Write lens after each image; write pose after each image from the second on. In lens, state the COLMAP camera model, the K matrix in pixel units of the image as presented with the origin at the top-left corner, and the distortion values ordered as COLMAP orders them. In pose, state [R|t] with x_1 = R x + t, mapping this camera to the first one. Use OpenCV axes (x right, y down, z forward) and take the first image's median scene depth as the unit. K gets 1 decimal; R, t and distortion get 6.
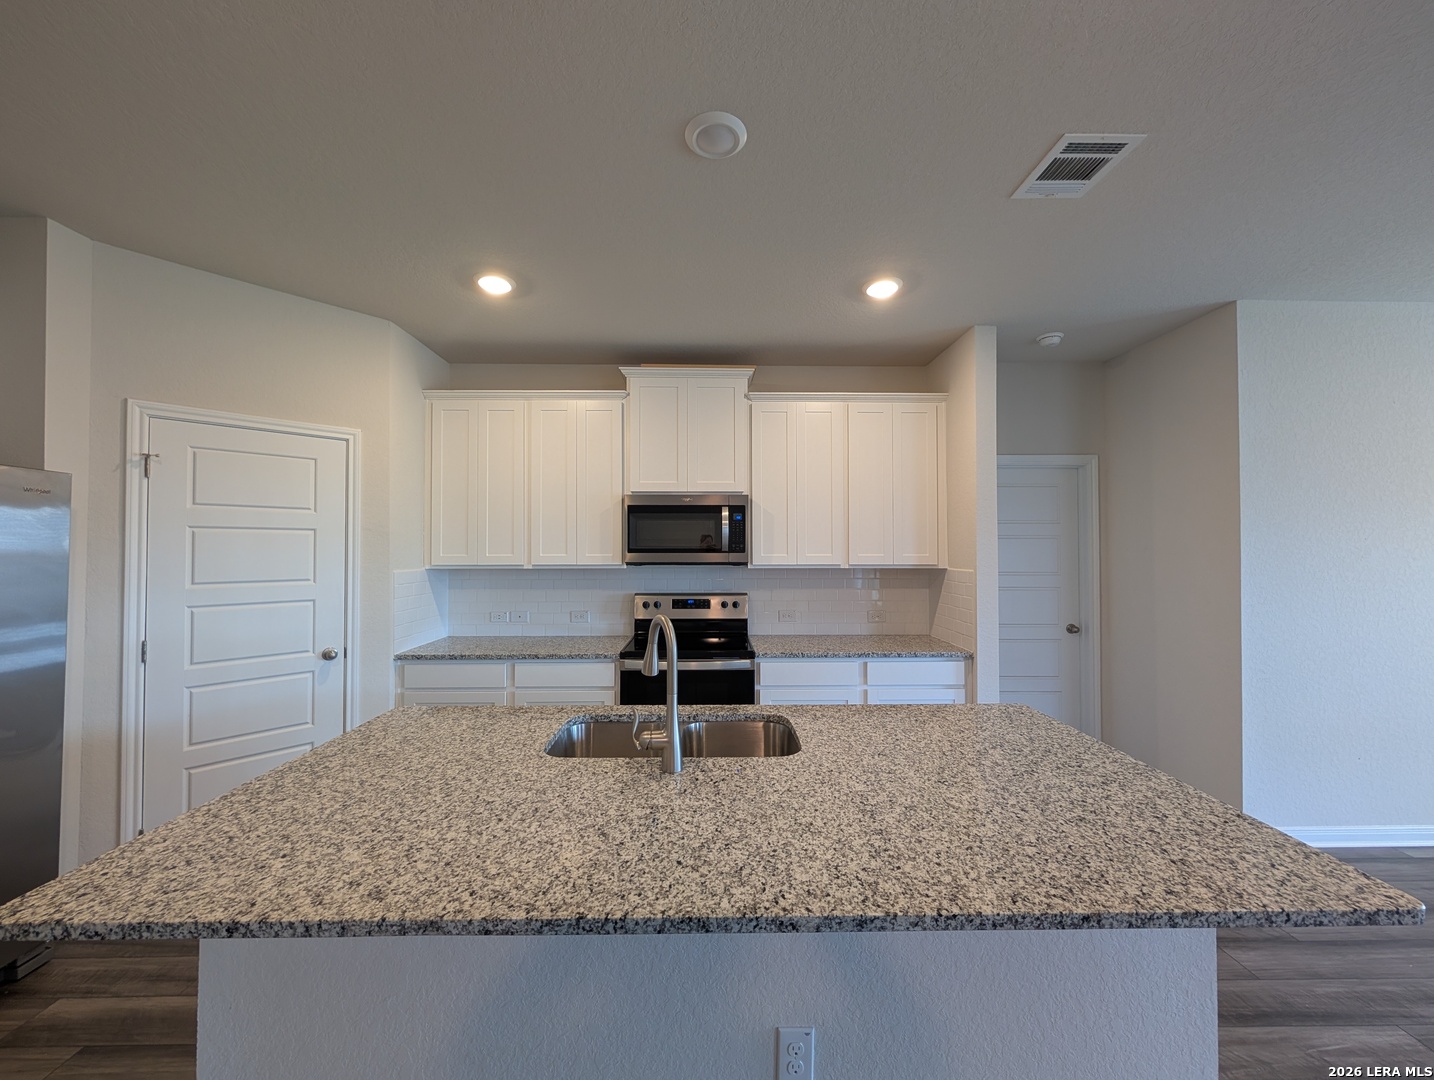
lens RADIAL K [[536.5, 0, 719.5], [0, 536.5, 536.6], [0, 0, 1]] dist [-0.003575, 0.000346]
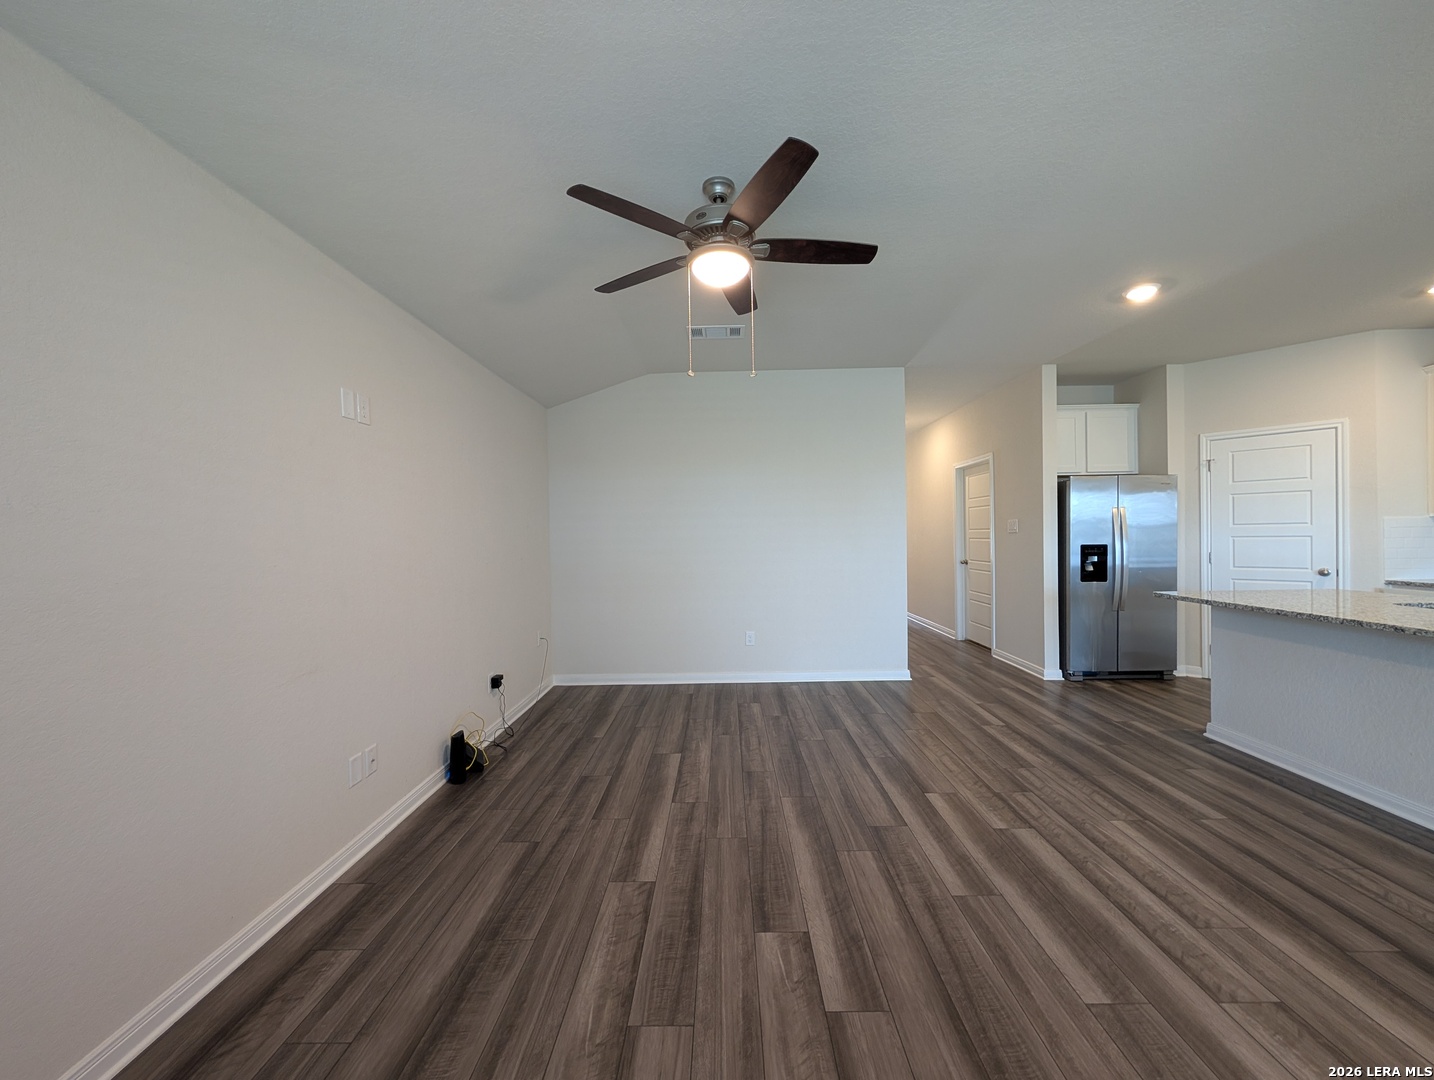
lens RADIAL K [[536.5, 0, 718.4], [0, 536.5, 546.3], [0, 0, 1]] dist [-0.003575, 0.000346]
pose [[-0.043551, 0.020175, -0.998847, 0.830811], [0.040278, 0.999019, 0.018423, 0.047936], [0.998239, -0.039429, -0.044321, -0.622057]]
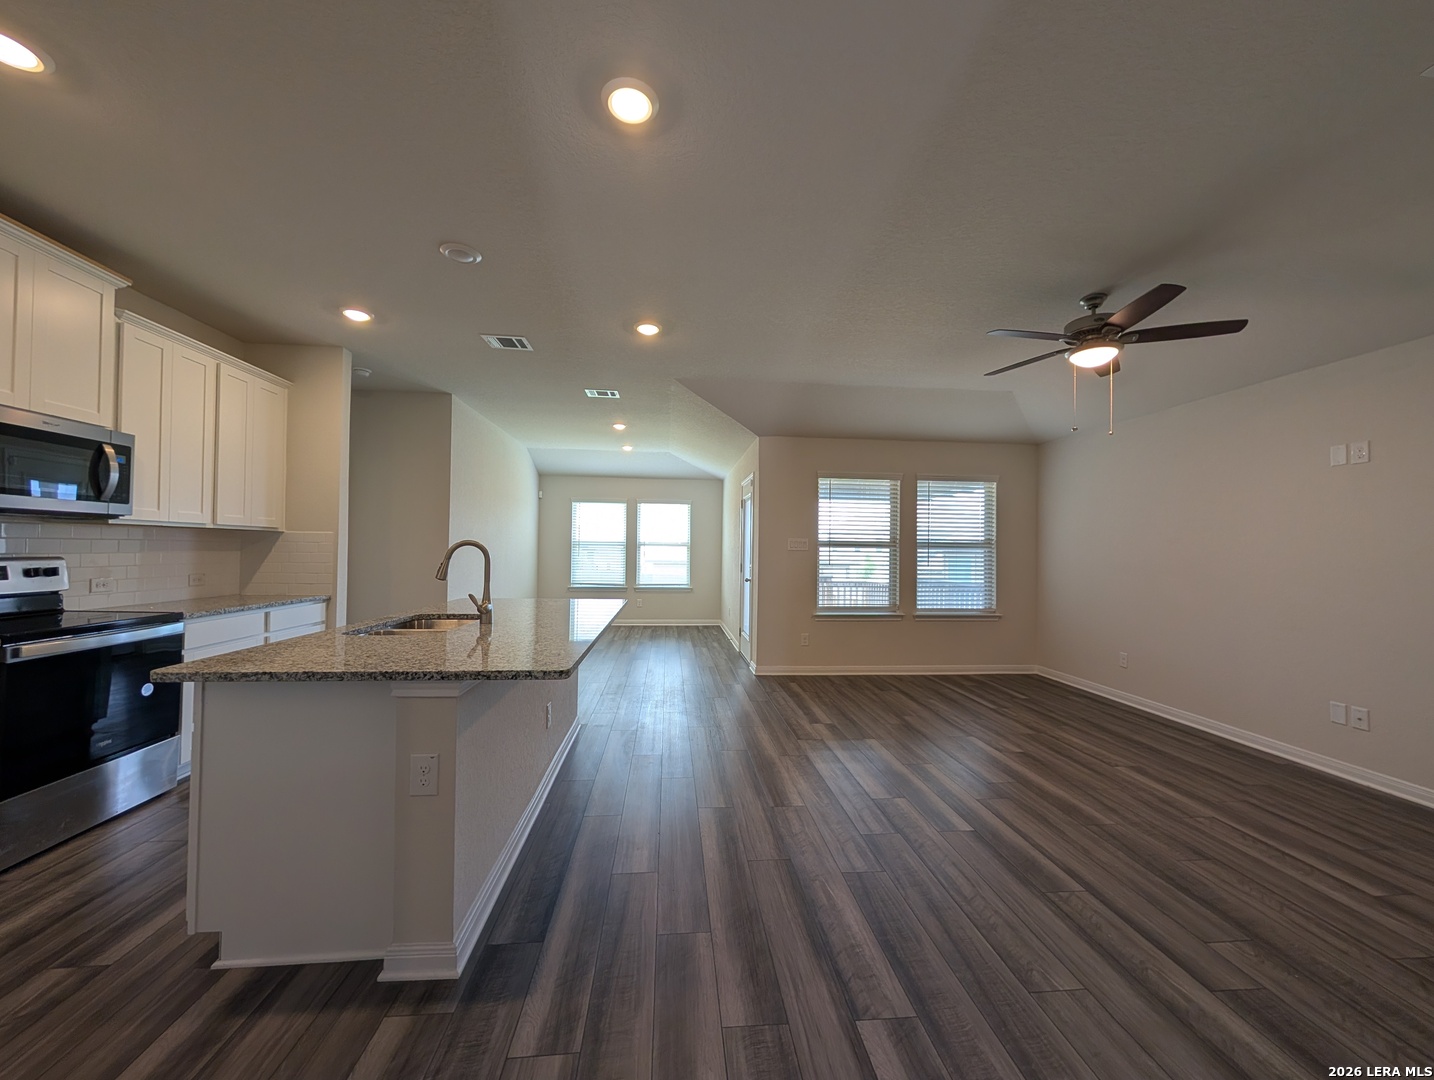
lens RADIAL K [[536.5, 0, 718.1], [0, 536.5, 545.4], [0, 0, 1]] dist [-0.003575, 0.000346]
pose [[-0.058927, 0.009120, 0.998221, -0.921268], [-0.035044, 0.999323, -0.011199, 0.079024], [-0.997647, -0.035641, -0.058567, 0.142938]]
